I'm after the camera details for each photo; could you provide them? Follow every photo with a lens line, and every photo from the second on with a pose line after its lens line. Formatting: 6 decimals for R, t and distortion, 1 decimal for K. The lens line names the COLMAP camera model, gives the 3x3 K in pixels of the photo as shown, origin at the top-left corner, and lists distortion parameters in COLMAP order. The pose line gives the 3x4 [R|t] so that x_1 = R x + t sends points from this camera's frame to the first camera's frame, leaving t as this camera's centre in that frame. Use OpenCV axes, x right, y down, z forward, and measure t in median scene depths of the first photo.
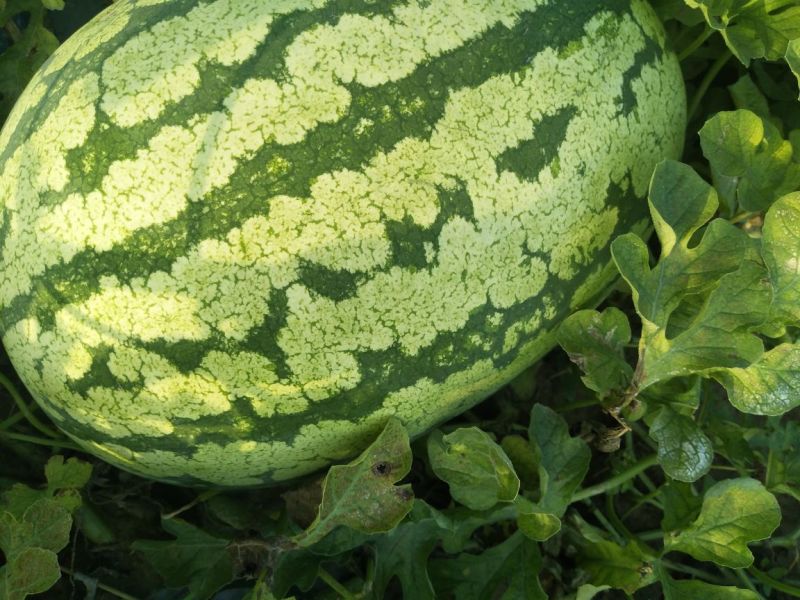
lens RADIAL K [[681.6, 0, 400.0], [0, 681.6, 300.0], [0, 0, 1]] dist [0.073302, -0.215766]
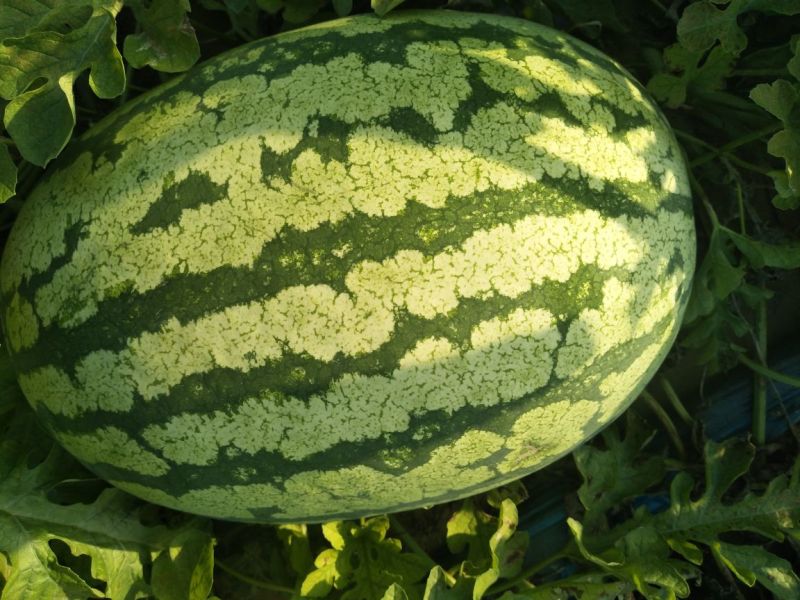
lens RADIAL K [[681.6, 0, 400.0], [0, 681.6, 300.0], [0, 0, 1]] dist [0.073302, -0.215766]
pose [[-0.949340, -0.285258, -0.131840, -0.020481], [0.281479, -0.958422, 0.046862, -0.348157], [-0.139726, 0.007378, 0.990163, -0.075734]]
